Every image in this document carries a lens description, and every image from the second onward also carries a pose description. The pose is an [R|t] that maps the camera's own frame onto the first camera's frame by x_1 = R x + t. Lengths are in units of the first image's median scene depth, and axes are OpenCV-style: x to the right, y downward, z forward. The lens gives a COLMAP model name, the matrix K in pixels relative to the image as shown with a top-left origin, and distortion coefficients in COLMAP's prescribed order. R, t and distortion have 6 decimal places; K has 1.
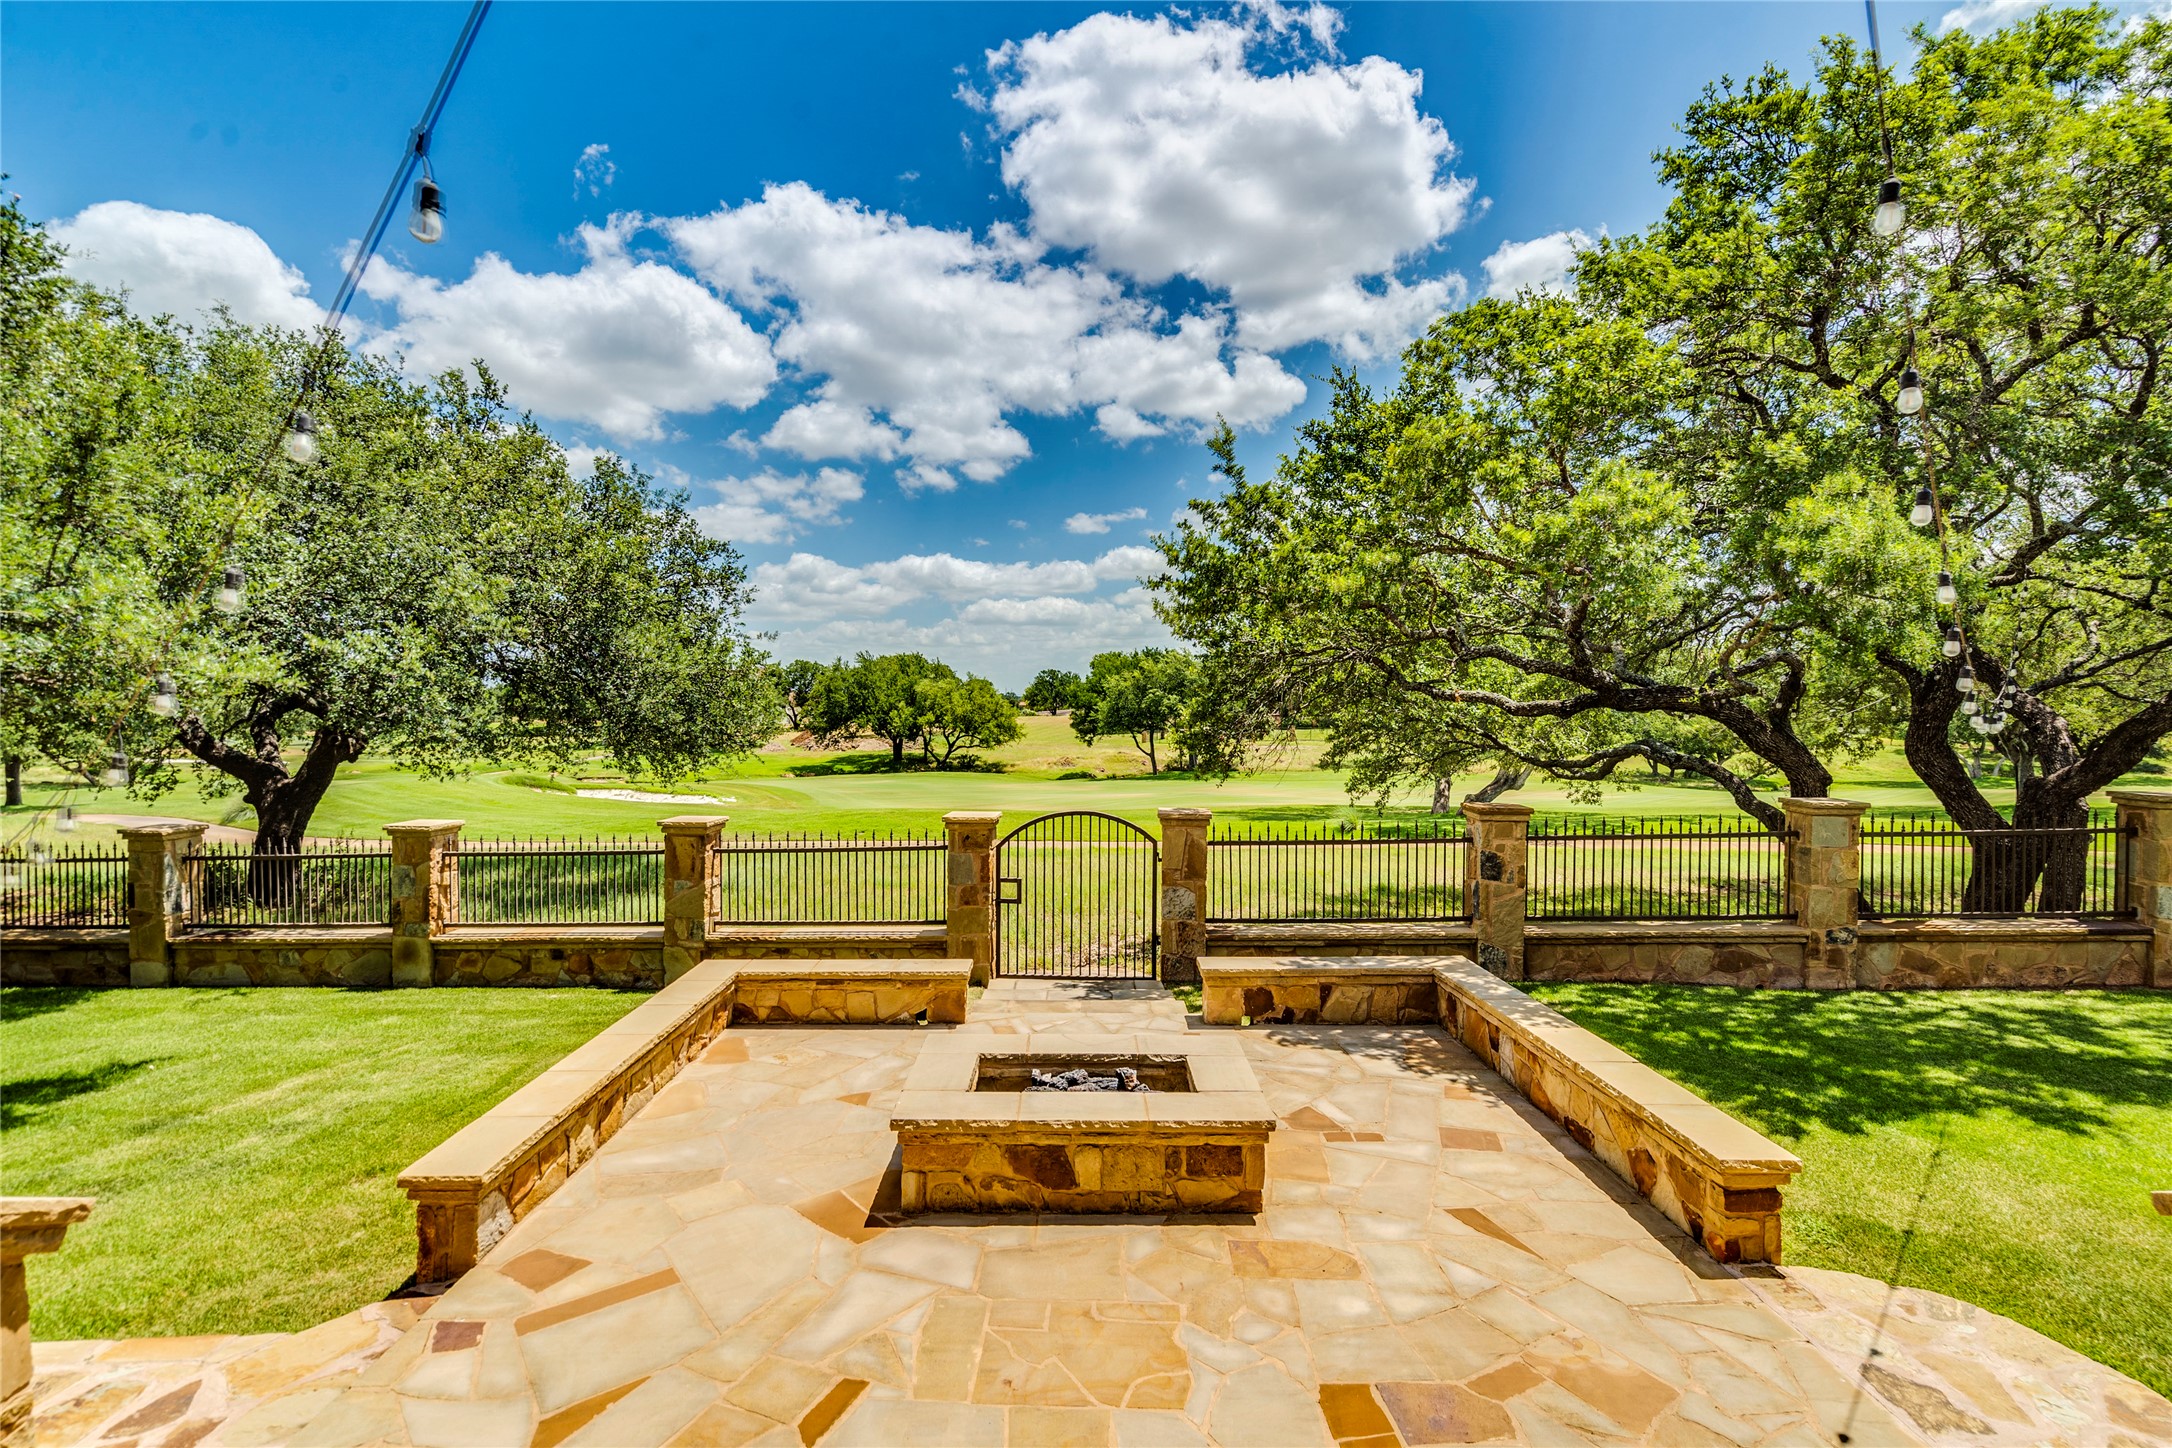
lens RADIAL K [[993.9, 0, 1081.1], [0, 993.9, 728.9], [0, 0, 1]] dist [-0.001705, -0.000081]
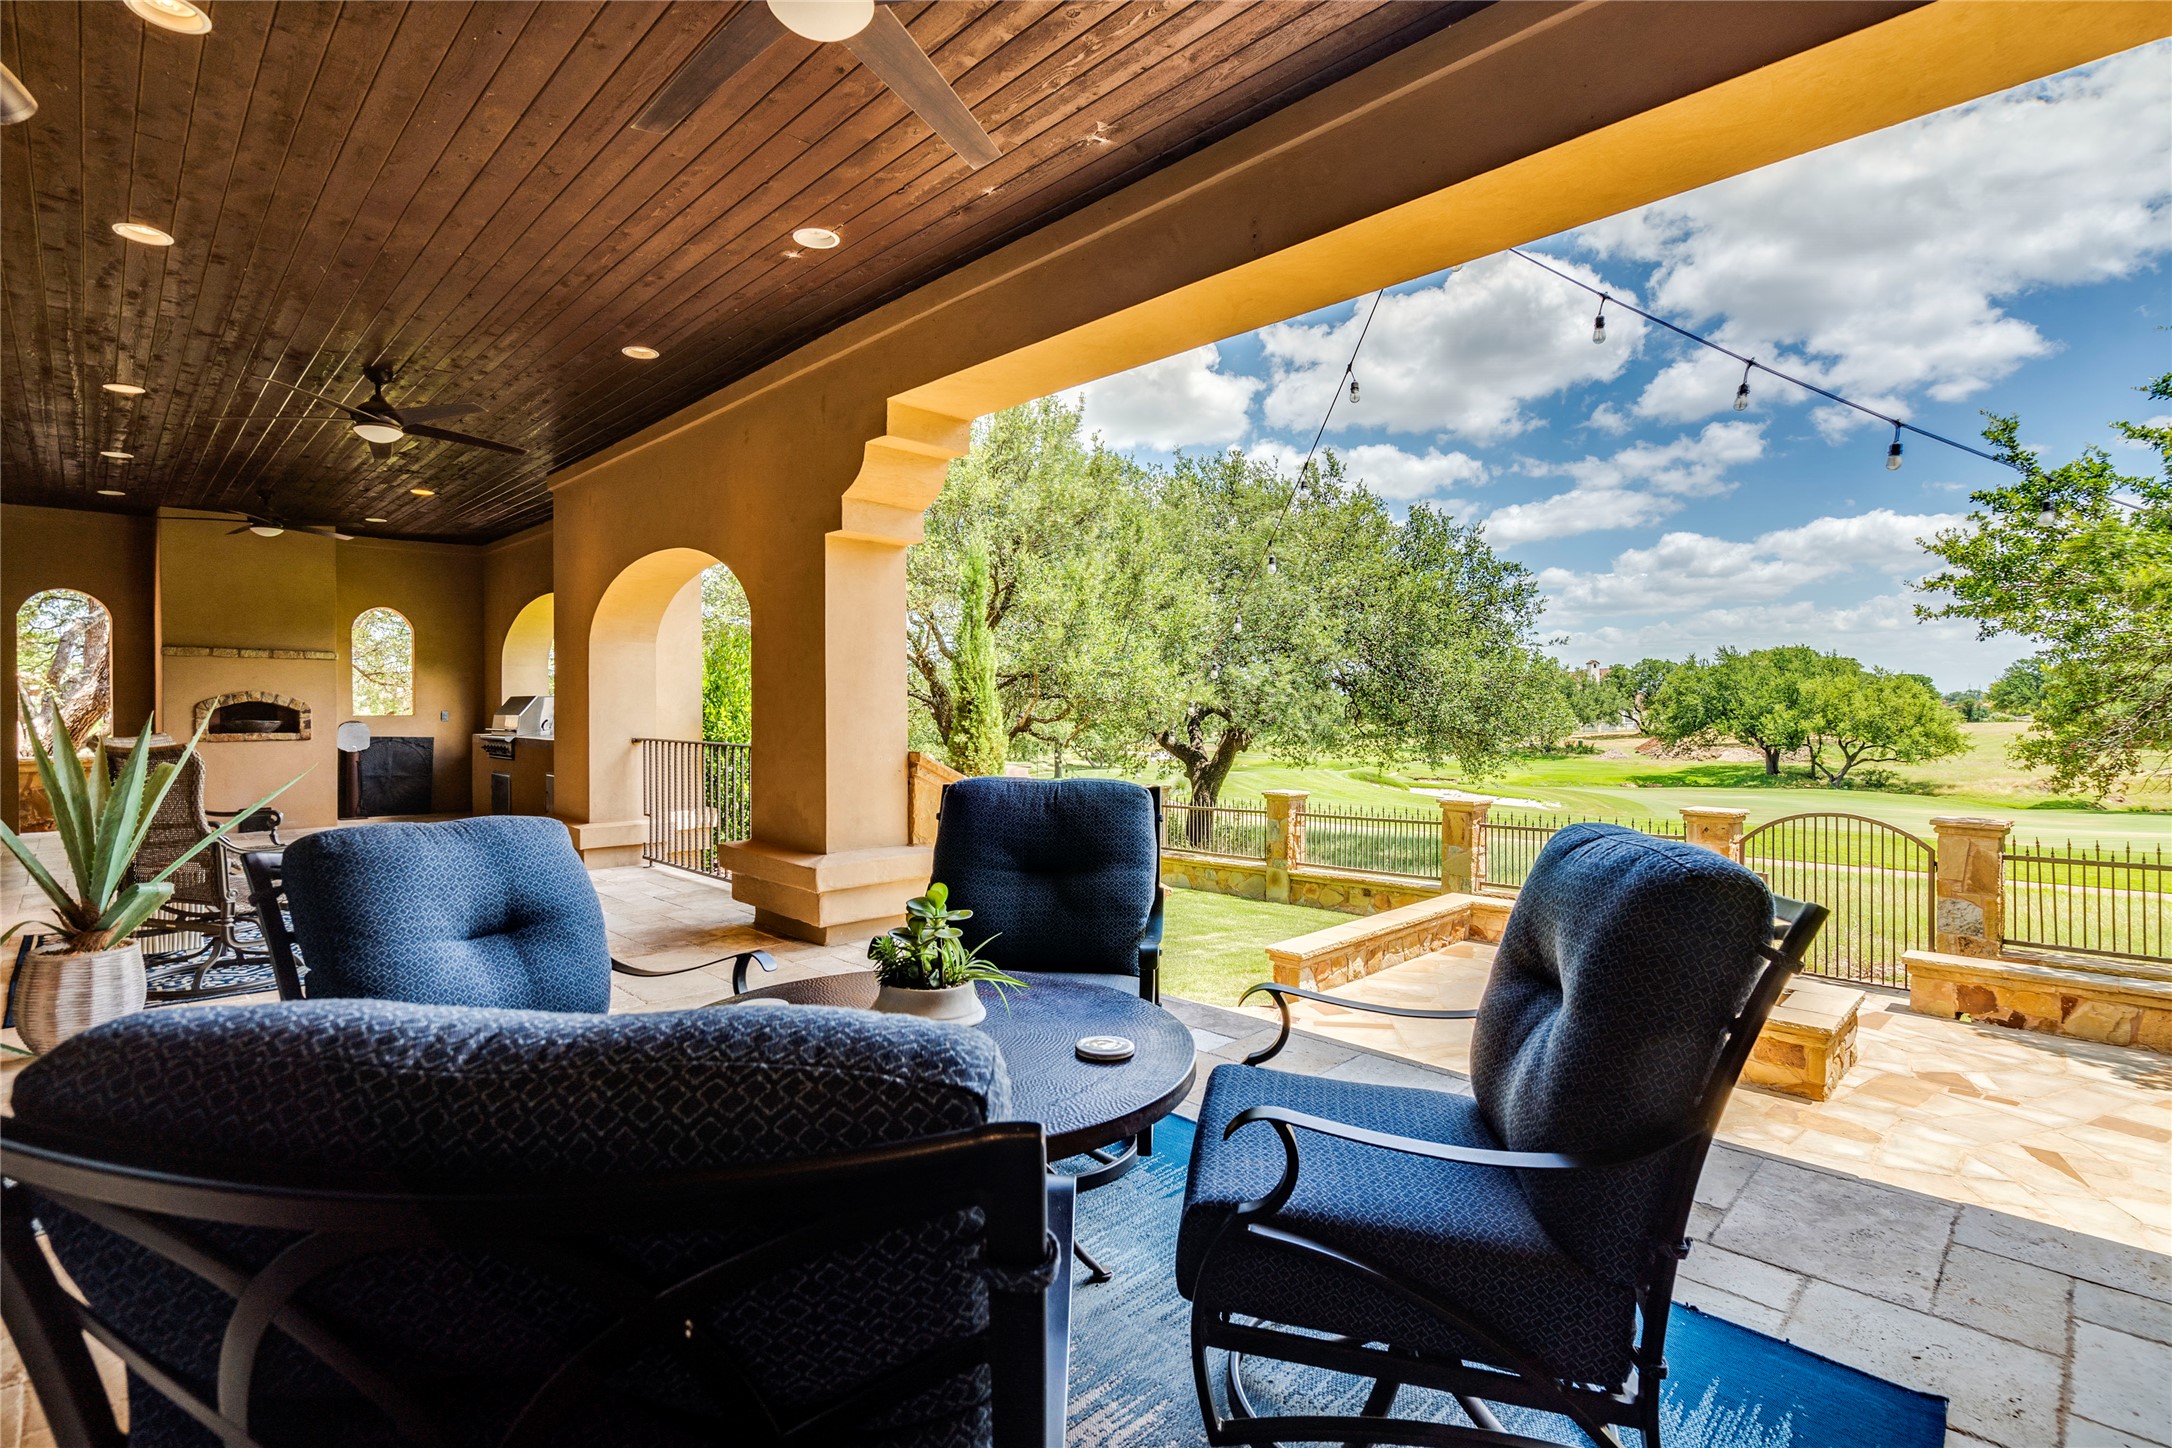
lens RADIAL K [[993.9, 0, 1081.1], [0, 993.9, 728.9], [0, 0, 1]] dist [-0.001705, -0.000081]
pose [[0.701024, 0.009663, -0.713072, 0.116984], [-0.012684, 0.999919, 0.001080, 0.003656], [0.713025, 0.008288, 0.701090, -0.165780]]
